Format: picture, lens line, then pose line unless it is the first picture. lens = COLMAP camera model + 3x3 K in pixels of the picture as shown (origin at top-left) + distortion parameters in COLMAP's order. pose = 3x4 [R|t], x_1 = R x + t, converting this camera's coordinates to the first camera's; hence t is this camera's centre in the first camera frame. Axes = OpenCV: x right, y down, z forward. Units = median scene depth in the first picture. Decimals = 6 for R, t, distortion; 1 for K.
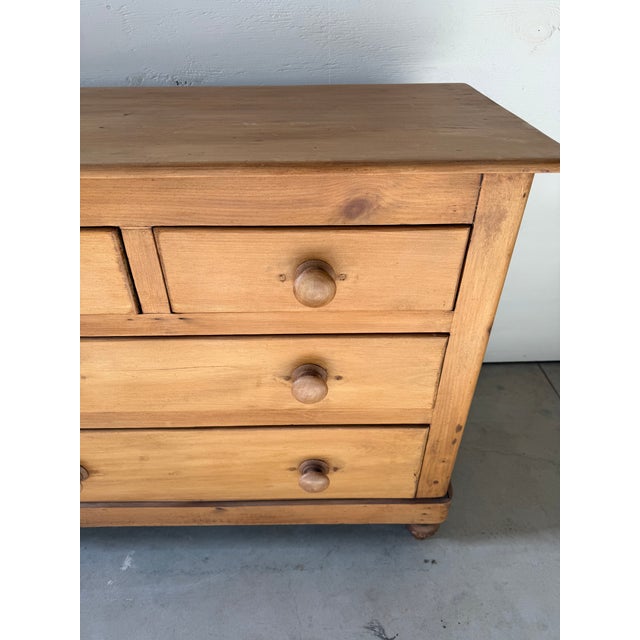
lens RADIAL K [[456.8, 0, 321.1], [0, 456.8, 316.7], [0, 0, 1]] dist [0.053931, -0.084975]
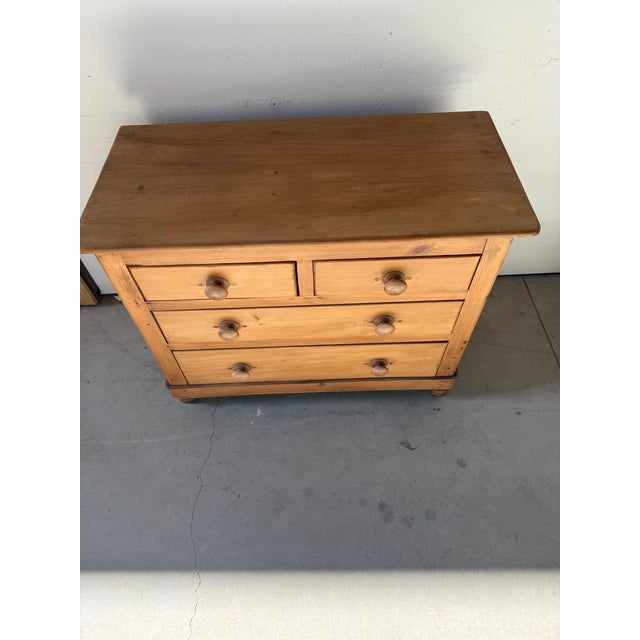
lens RADIAL K [[453.1, 0, 317.4], [0, 453.1, 314.2], [0, 0, 1]] dist [0.071031, -0.071087]
pose [[0.999628, -0.022890, -0.014856, -0.239281], [0.026271, 0.954496, 0.297066, -0.398307], [0.007380, -0.297345, 0.954741, -0.644615]]
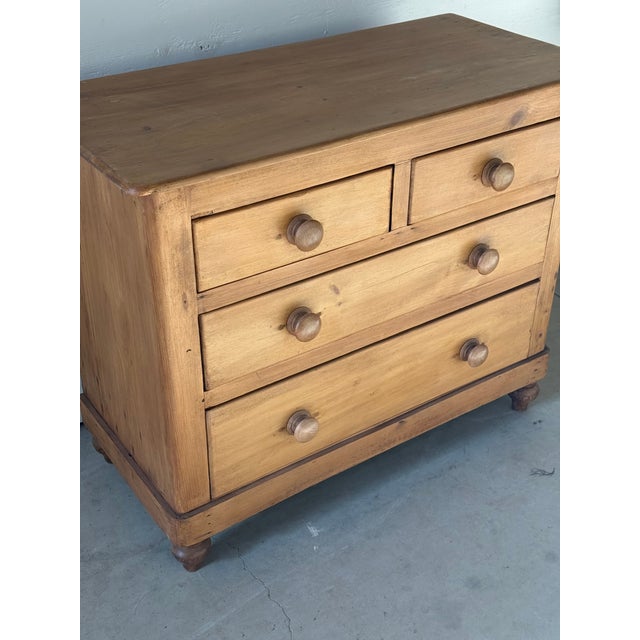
lens RADIAL K [[905.9, 0, 320.4], [0, 905.9, 319.2], [0, 0, 1]] dist [0.098267, 0.000000]
pose [[0.826616, -0.291476, 0.481402, -1.550136], [0.318297, 0.947601, 0.027198, 0.080632], [-0.464104, 0.130746, 0.876078, -0.942478]]
